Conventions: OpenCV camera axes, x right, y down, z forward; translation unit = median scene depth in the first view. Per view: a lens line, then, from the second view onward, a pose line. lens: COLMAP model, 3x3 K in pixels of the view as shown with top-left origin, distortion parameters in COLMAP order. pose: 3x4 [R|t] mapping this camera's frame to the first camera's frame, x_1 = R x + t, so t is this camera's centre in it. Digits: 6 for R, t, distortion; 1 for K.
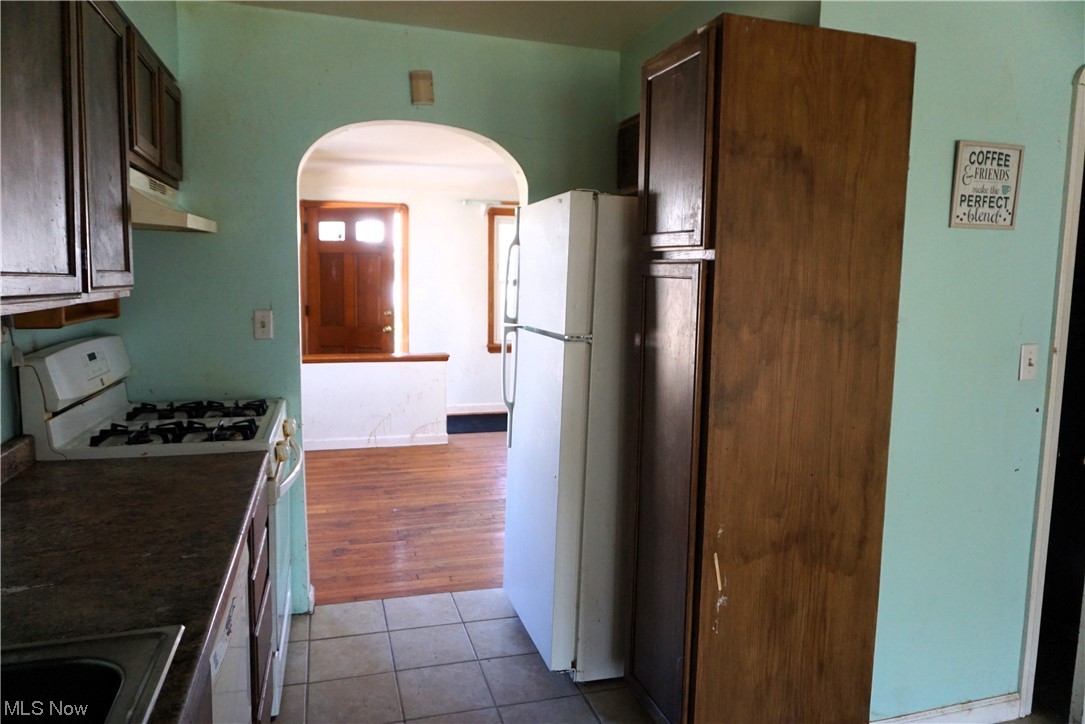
lens RADIAL K [[721.6, 0, 546.3], [0, 721.6, 358.7], [0, 0, 1]] dist [-0.052171, 0.031414]
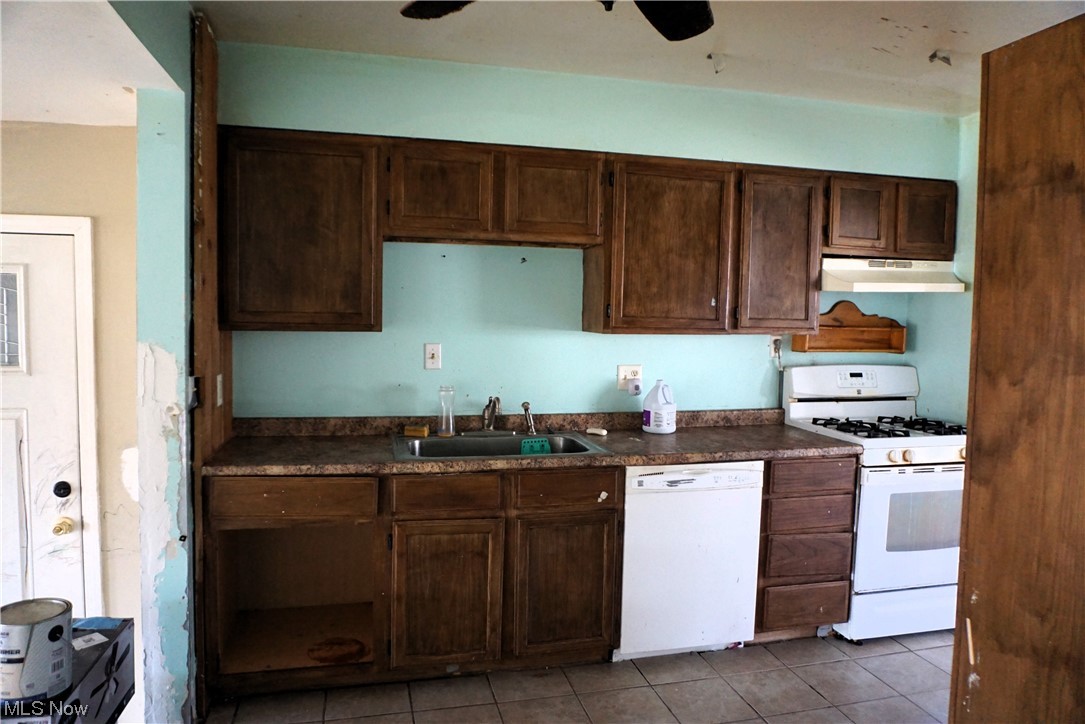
lens RADIAL K [[721.6, 0, 546.3], [0, 721.6, 358.7], [0, 0, 1]] dist [-0.052171, 0.031414]
pose [[-0.045302, 0.046326, -0.997899, 1.168141], [-0.131928, 0.989897, 0.051944, -0.036987], [0.990224, 0.134004, -0.038732, 0.456101]]
